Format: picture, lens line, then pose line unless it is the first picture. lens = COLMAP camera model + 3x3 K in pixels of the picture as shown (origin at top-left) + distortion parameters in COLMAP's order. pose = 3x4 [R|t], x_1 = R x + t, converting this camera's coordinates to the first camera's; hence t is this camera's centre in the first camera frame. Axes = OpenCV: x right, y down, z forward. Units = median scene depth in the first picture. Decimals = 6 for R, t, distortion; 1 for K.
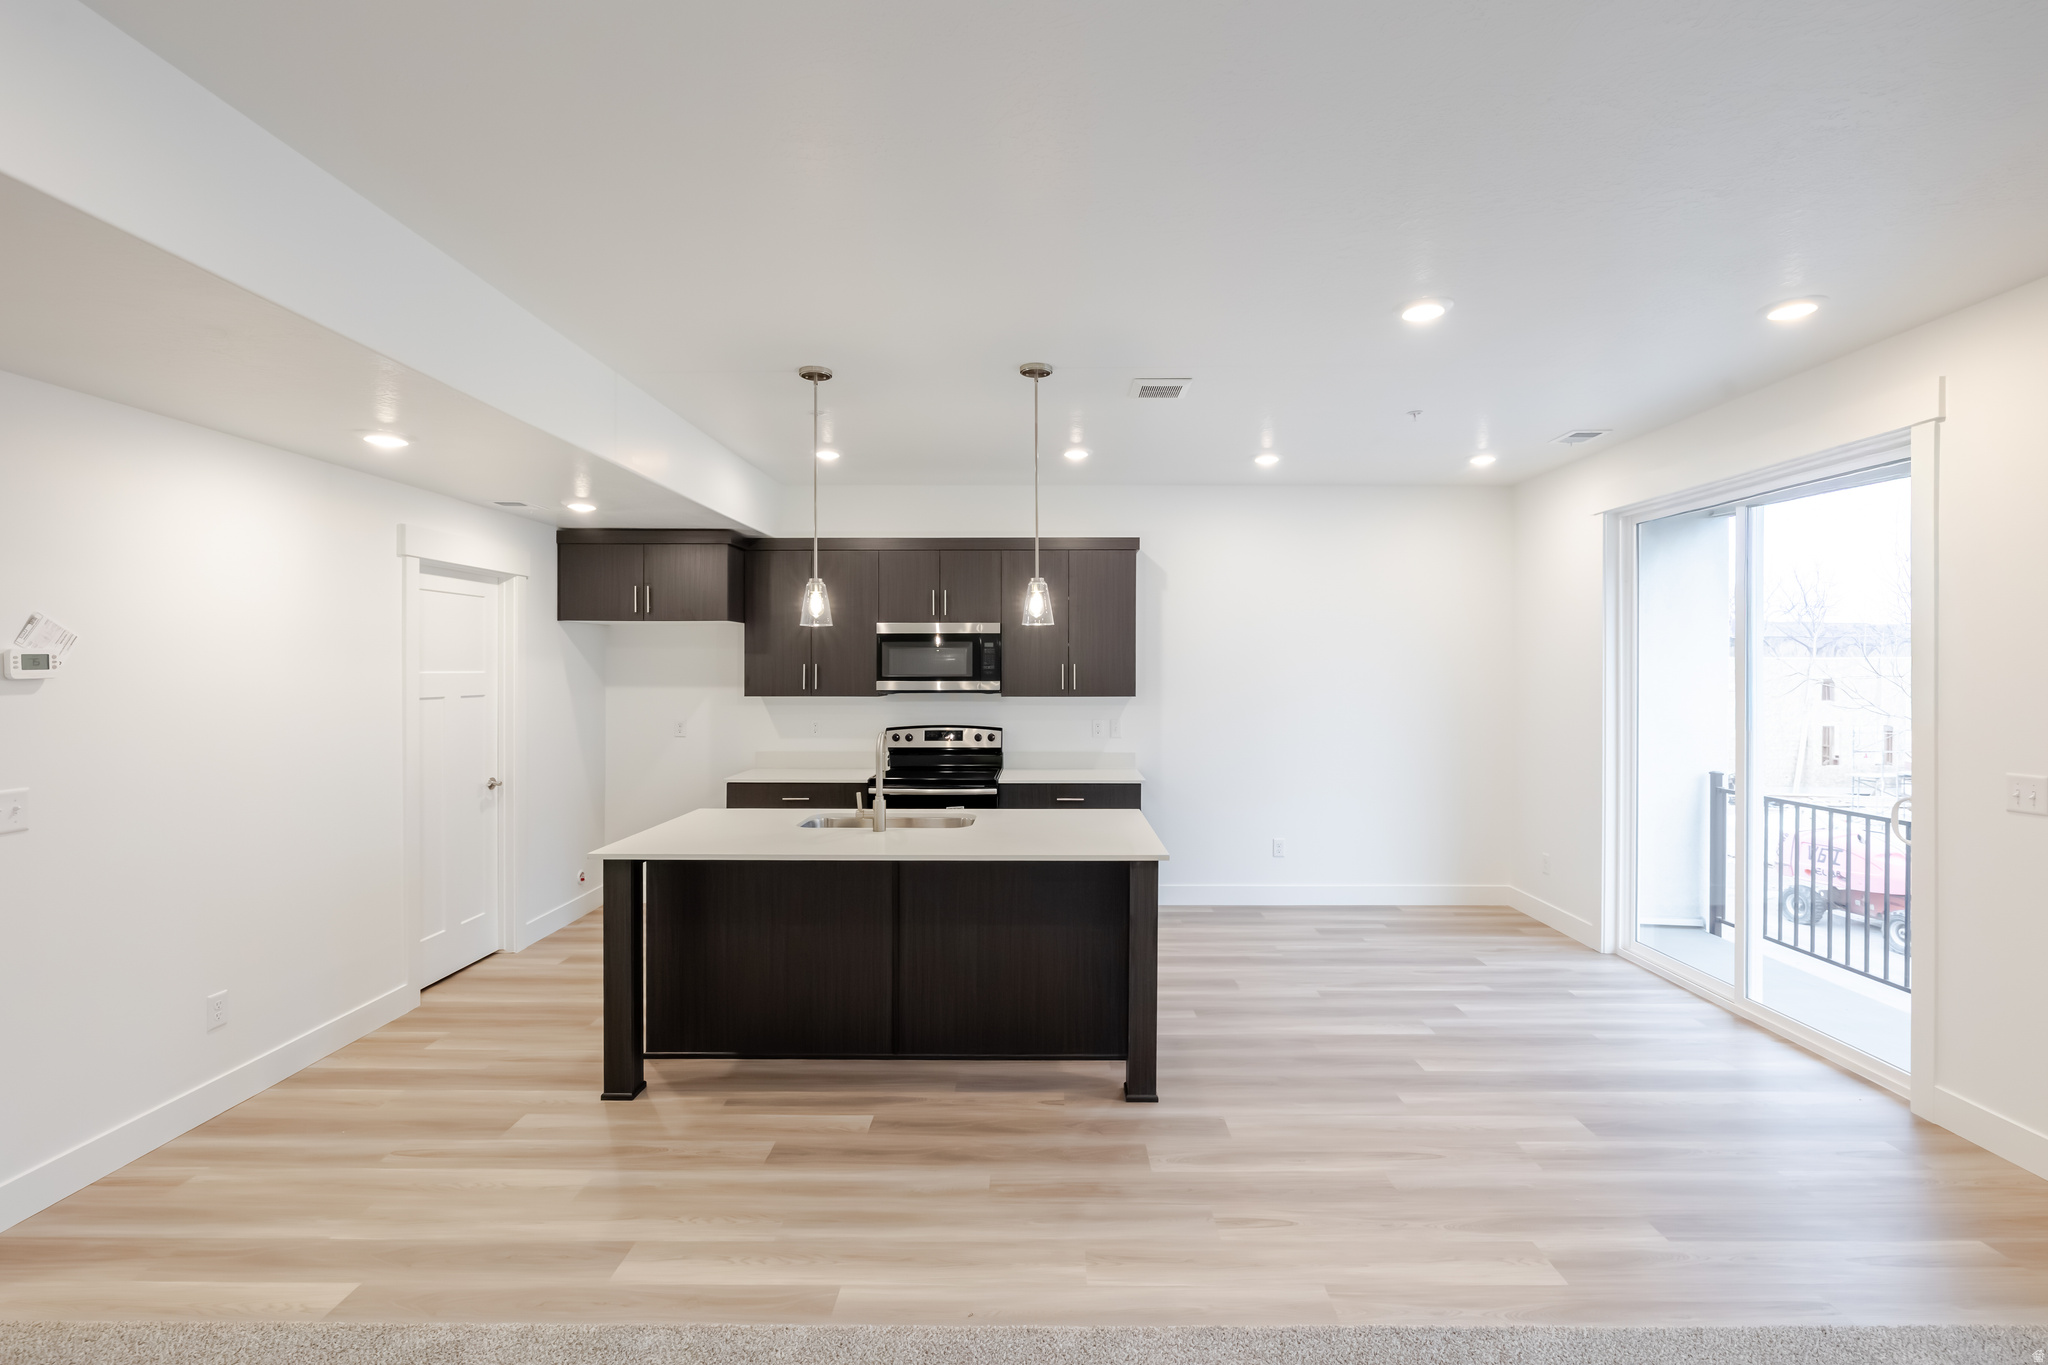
lens RADIAL K [[924.4, 0, 1042.7], [0, 924.4, 672.1], [0, 0, 1]] dist [-0.005454, 0.000391]
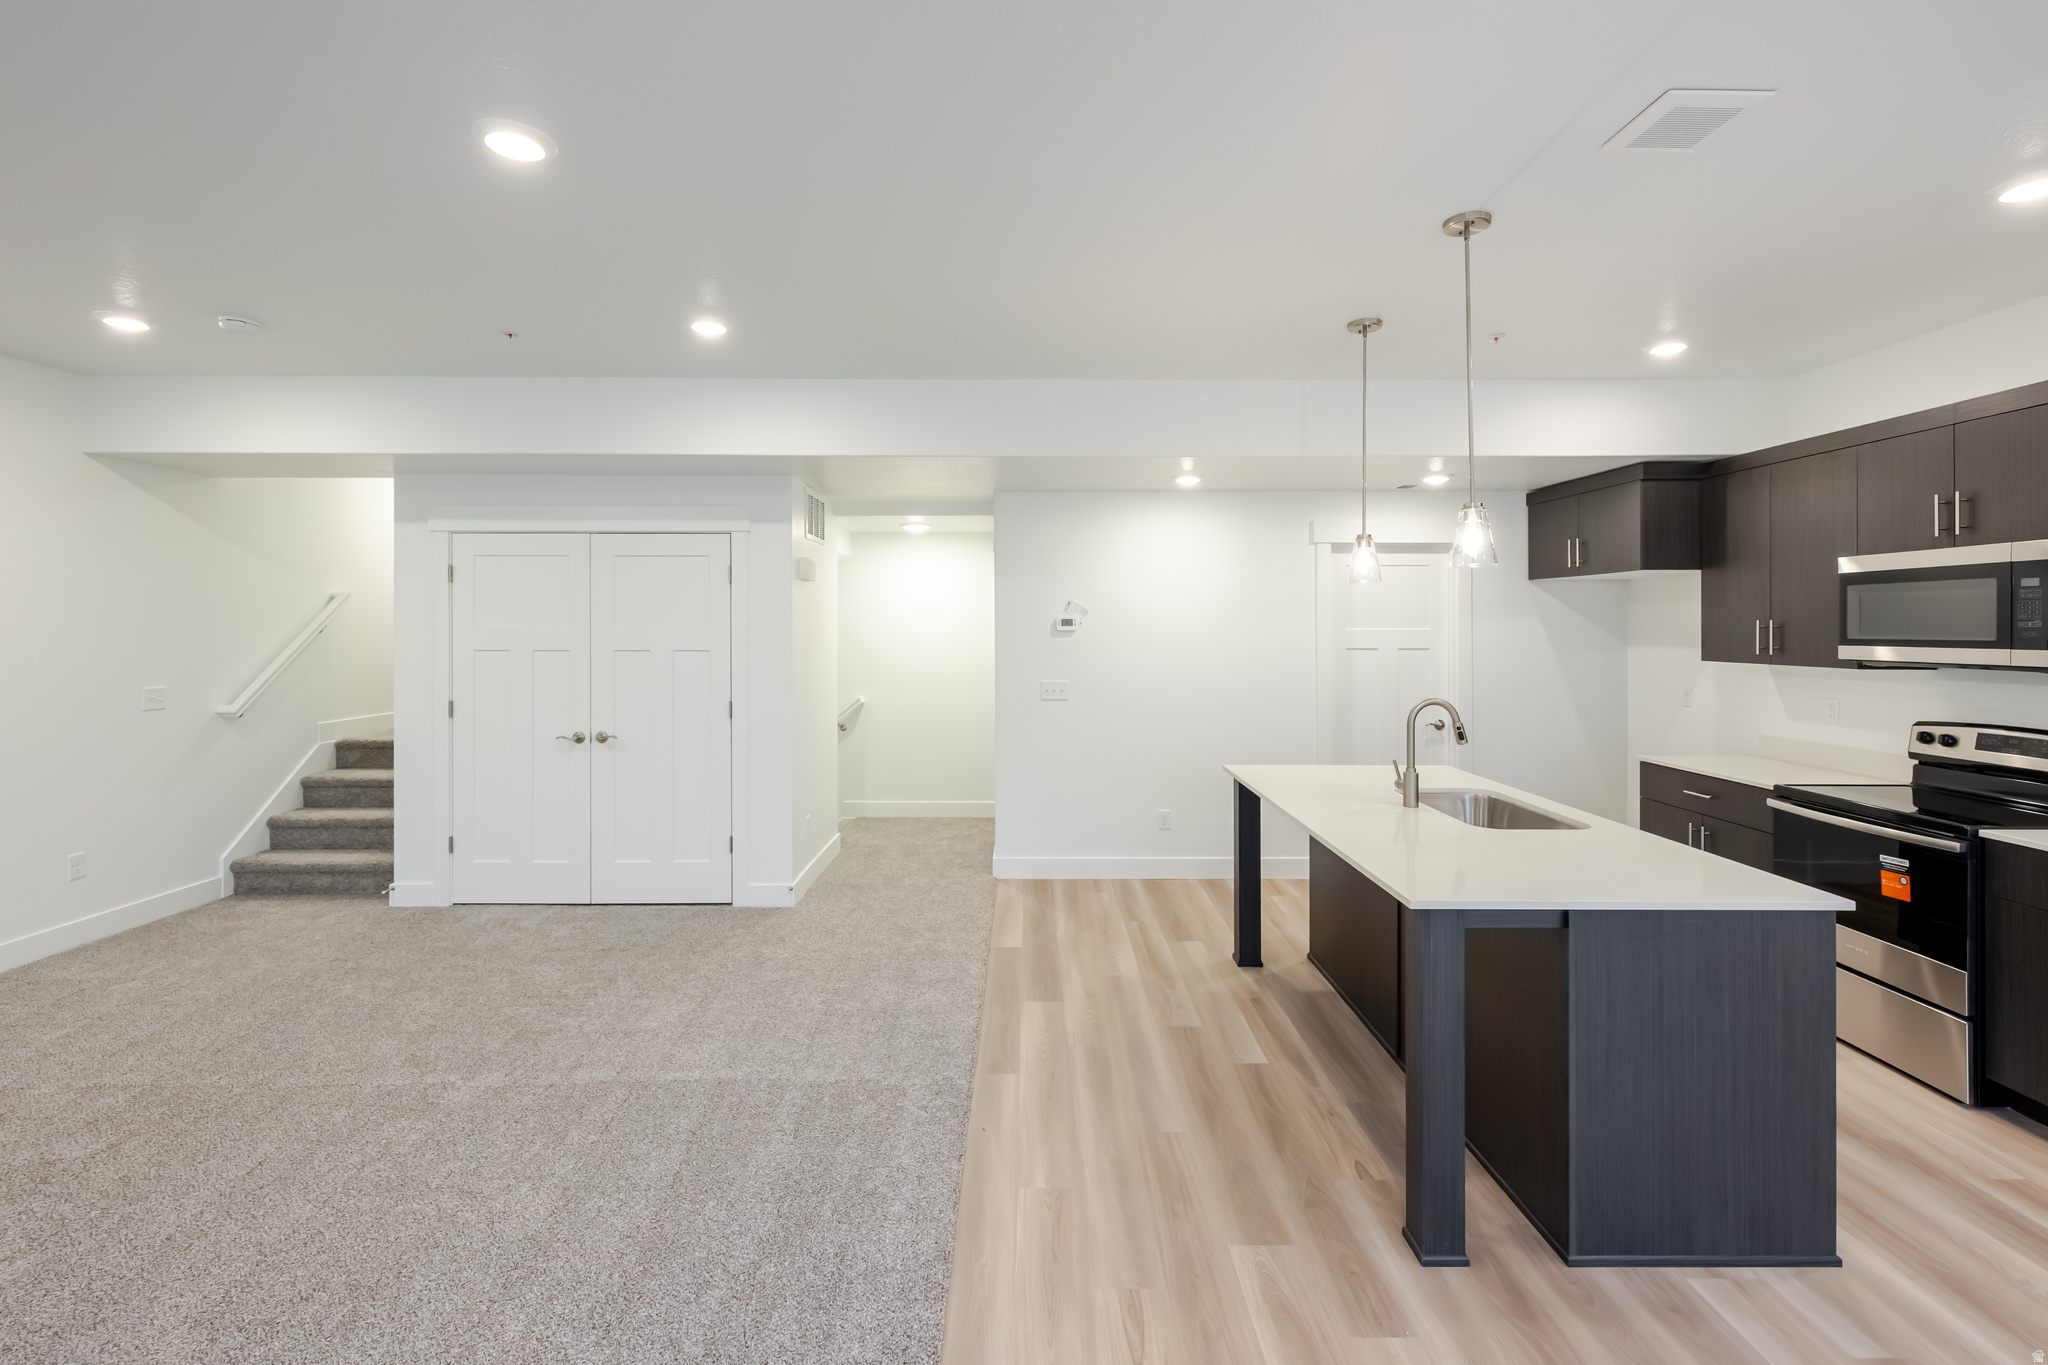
lens RADIAL K [[886.1, 0, 1026.1], [0, 886.1, 629.3], [0, 0, 1]] dist [0.000767, 0.000217]
pose [[0.001607, 0.003275, -0.999993, 0.566829], [-0.004943, 0.999982, 0.003267, -0.001092], [0.999986, 0.004938, 0.001623, 0.518421]]
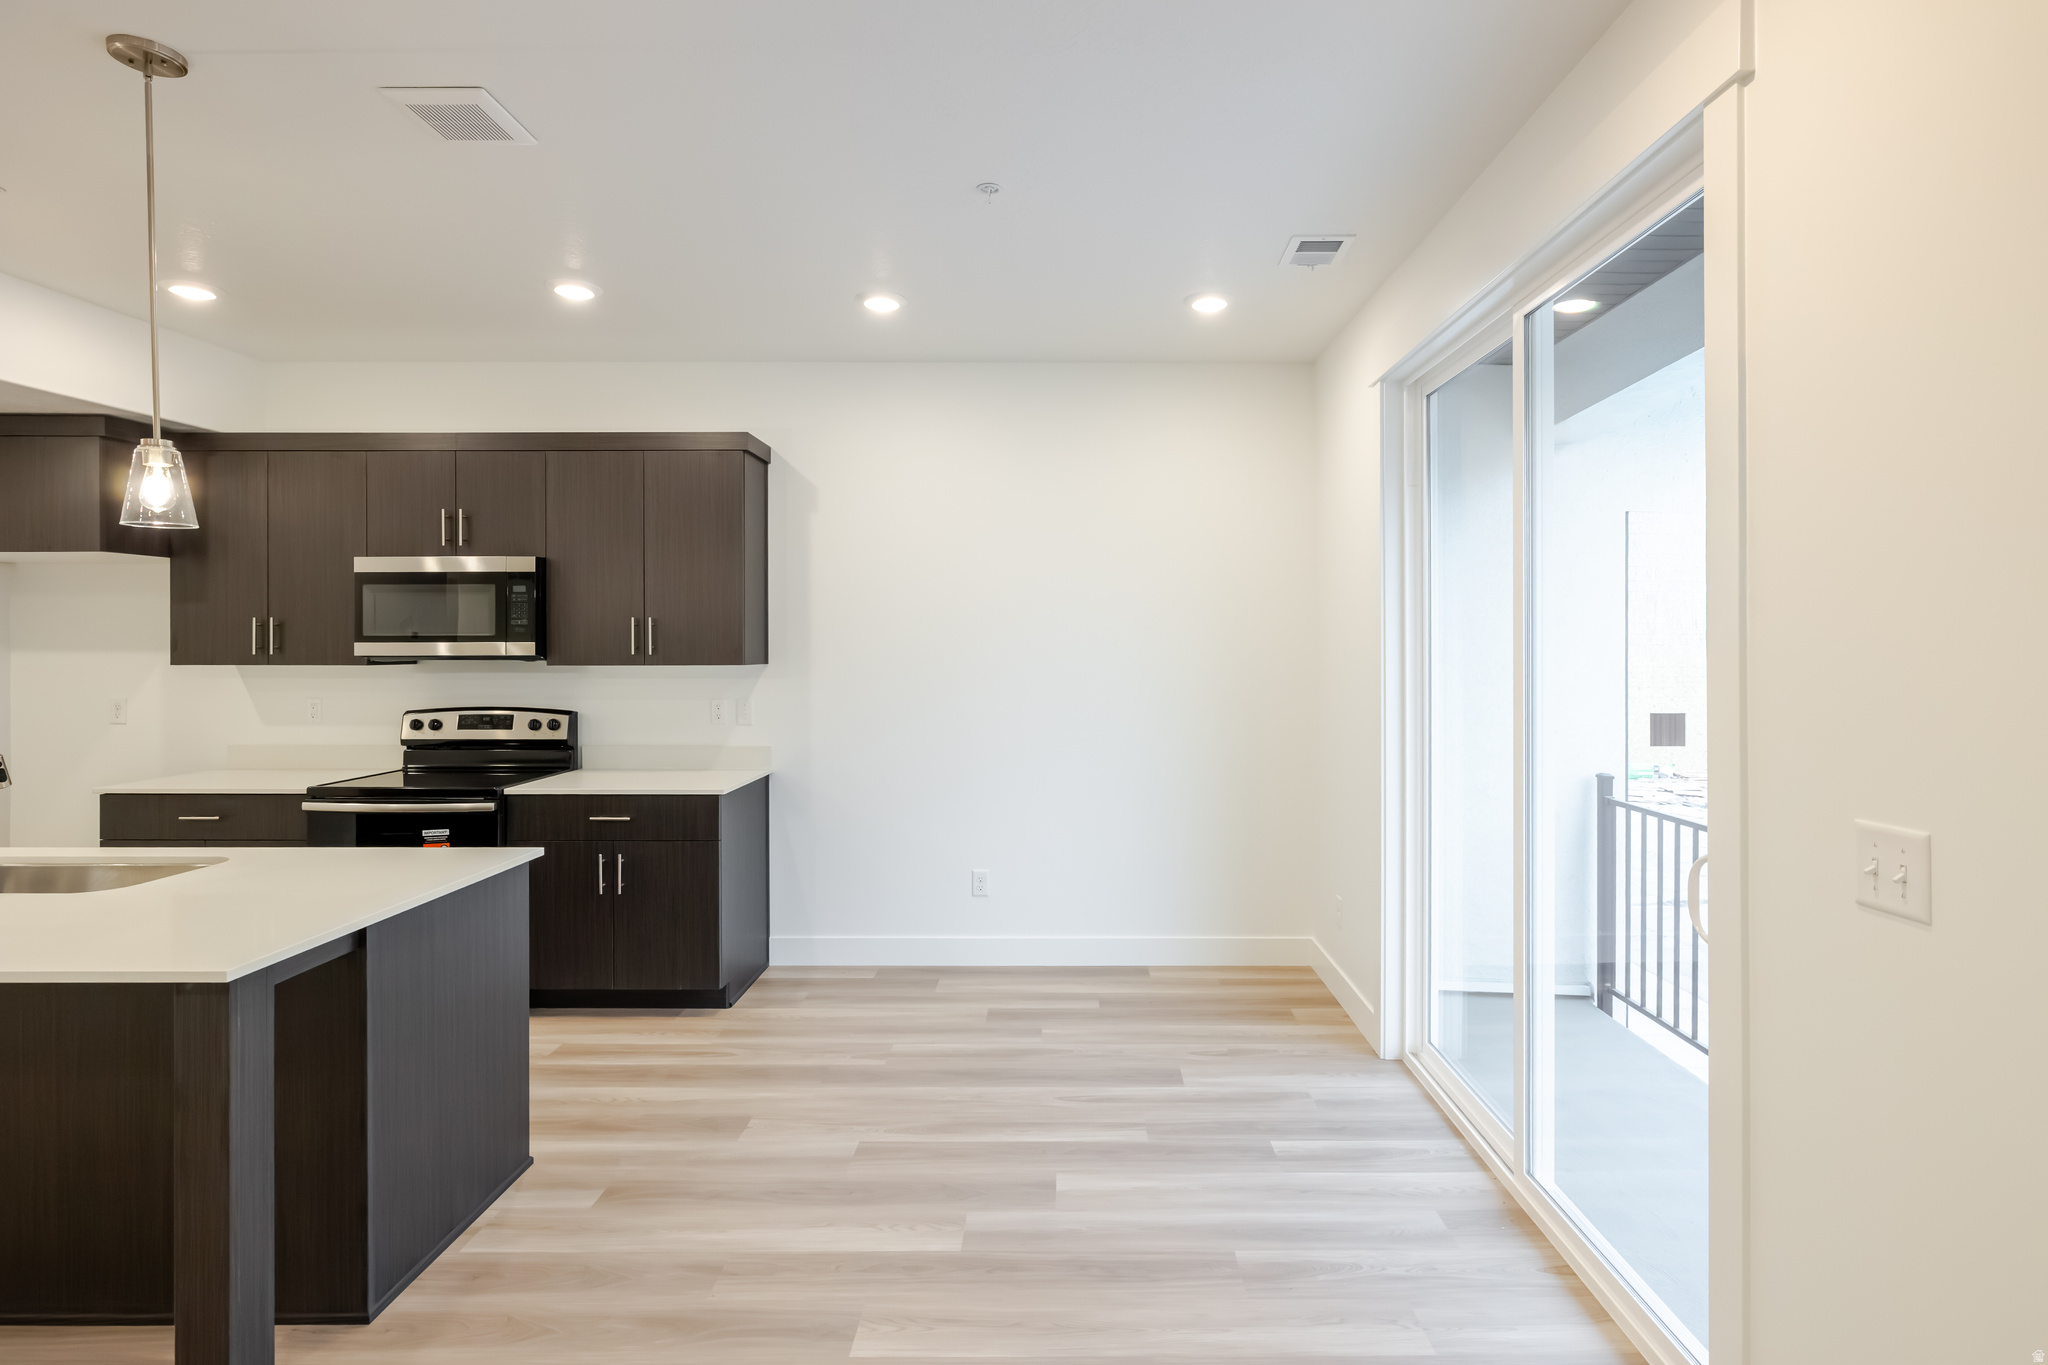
lens RADIAL K [[997.1, 0, 1069.6], [0, 997.1, 639.7], [0, 0, 1]] dist [-0.001293, 0.000268]
pose [[0.999993, -0.000259, 0.003859, 0.426959], [0.000286, 0.999975, -0.007027, 0.016497], [-0.003857, 0.007028, 0.999968, 0.331060]]
